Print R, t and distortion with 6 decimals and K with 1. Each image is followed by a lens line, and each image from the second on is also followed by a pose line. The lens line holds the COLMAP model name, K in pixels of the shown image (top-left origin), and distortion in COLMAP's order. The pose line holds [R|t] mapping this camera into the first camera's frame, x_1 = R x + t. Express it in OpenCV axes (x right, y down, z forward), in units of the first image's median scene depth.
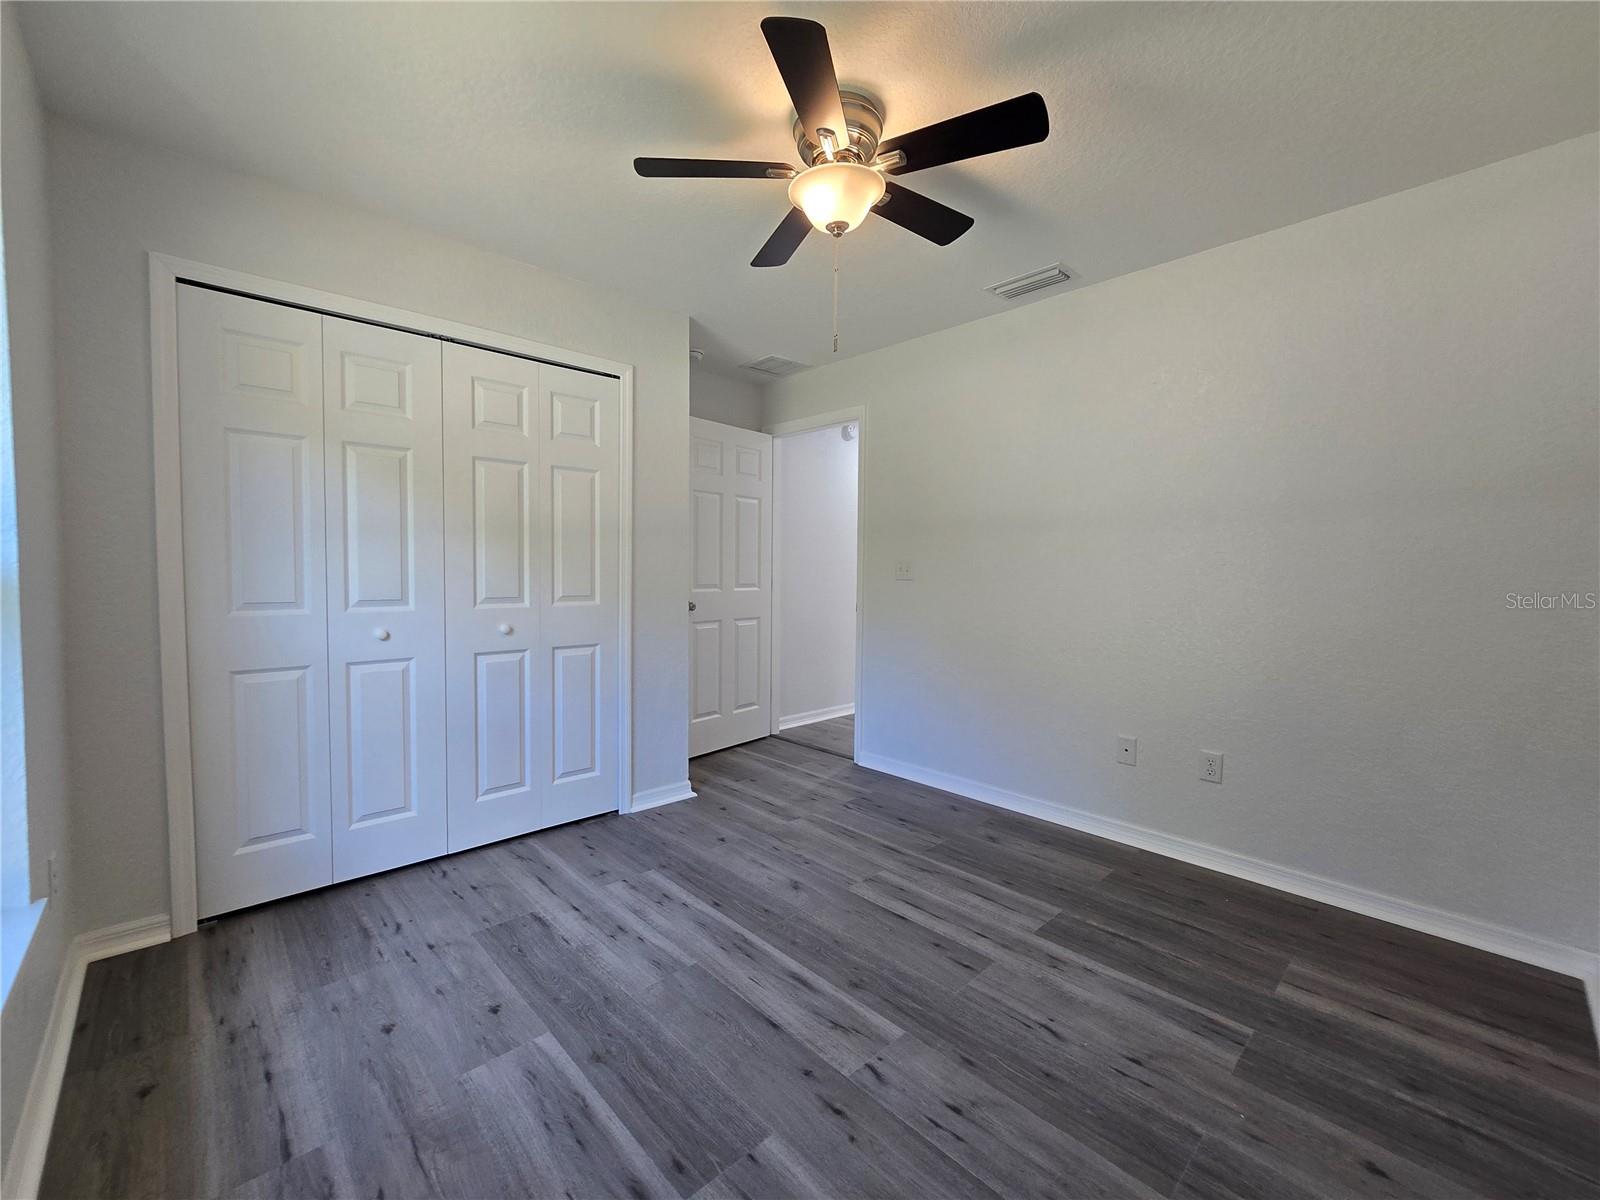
lens RADIAL K [[658.2, 0, 802.6], [0, 658.2, 593.9], [0, 0, 1]] dist [-0.003400, 0.000422]
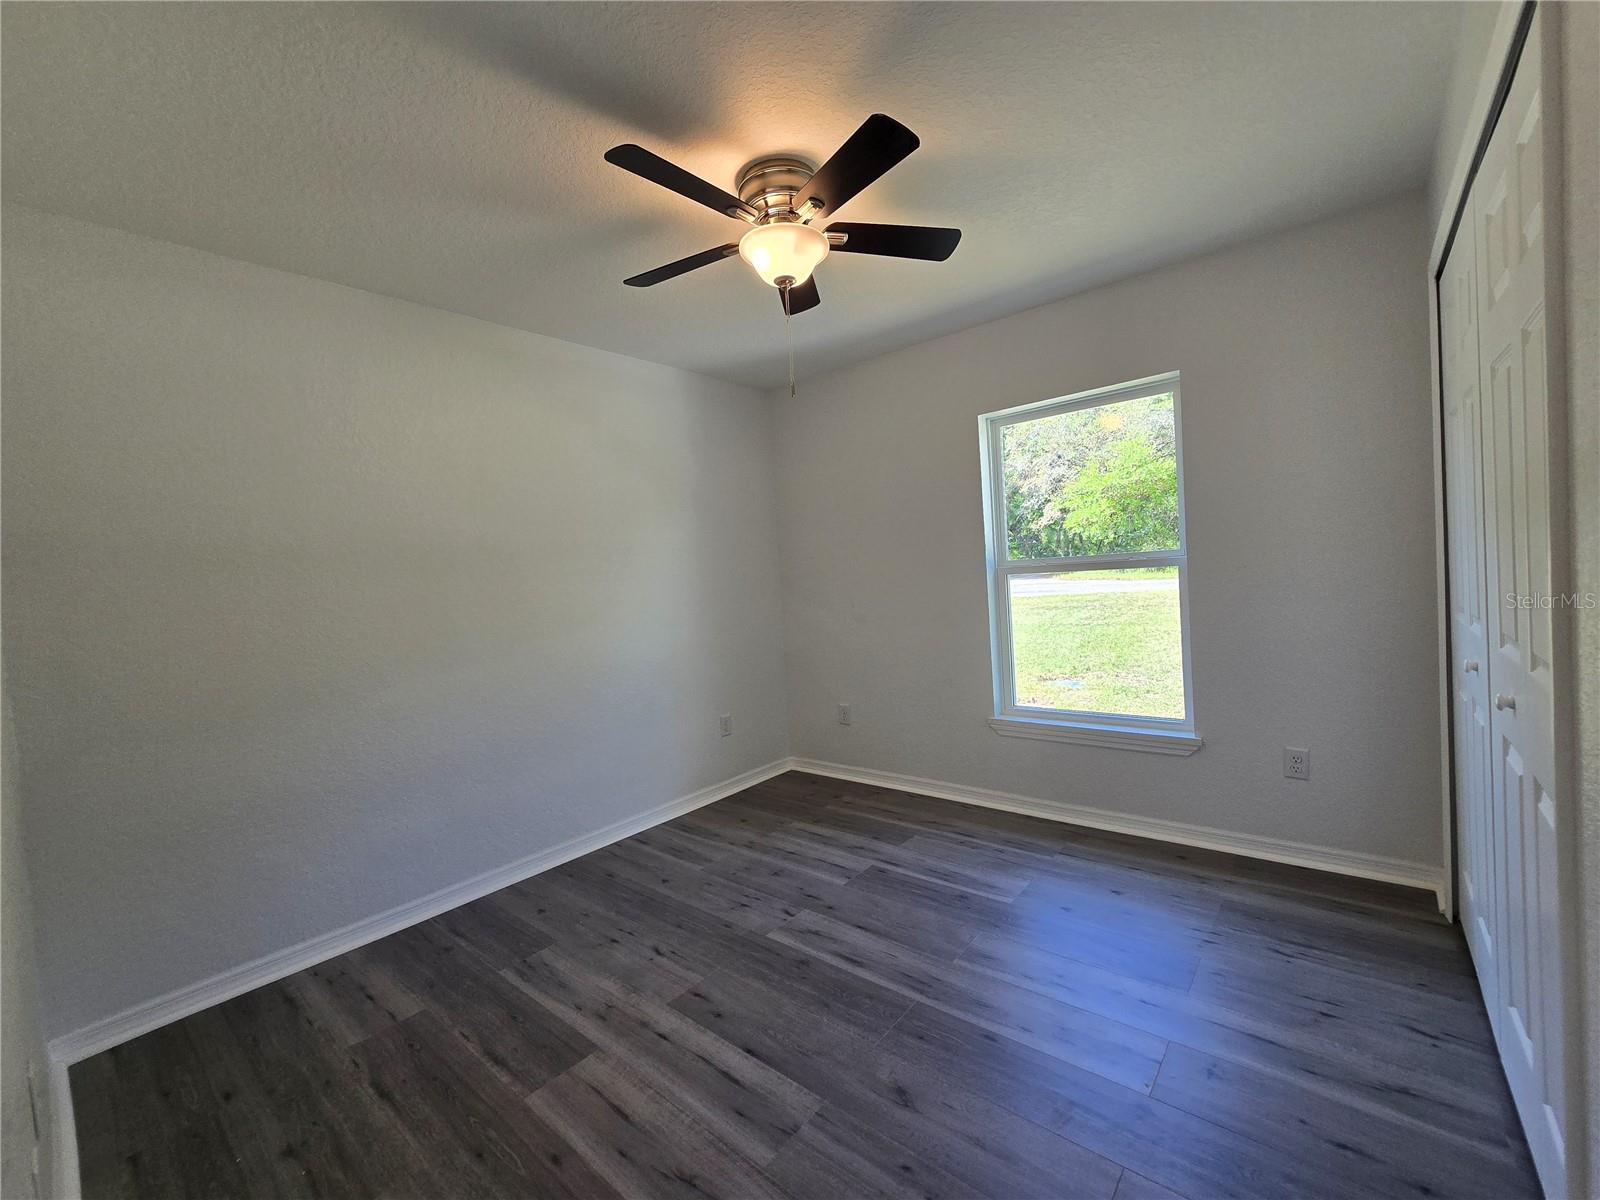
lens RADIAL K [[658.2, 0, 802.6], [0, 658.2, 593.9], [0, 0, 1]] dist [-0.003400, 0.000422]
pose [[-0.992267, 0.059349, -0.109016, 0.173260], [0.051911, 0.996206, 0.069850, -0.132488], [0.112748, 0.063651, -0.991583, 2.151685]]
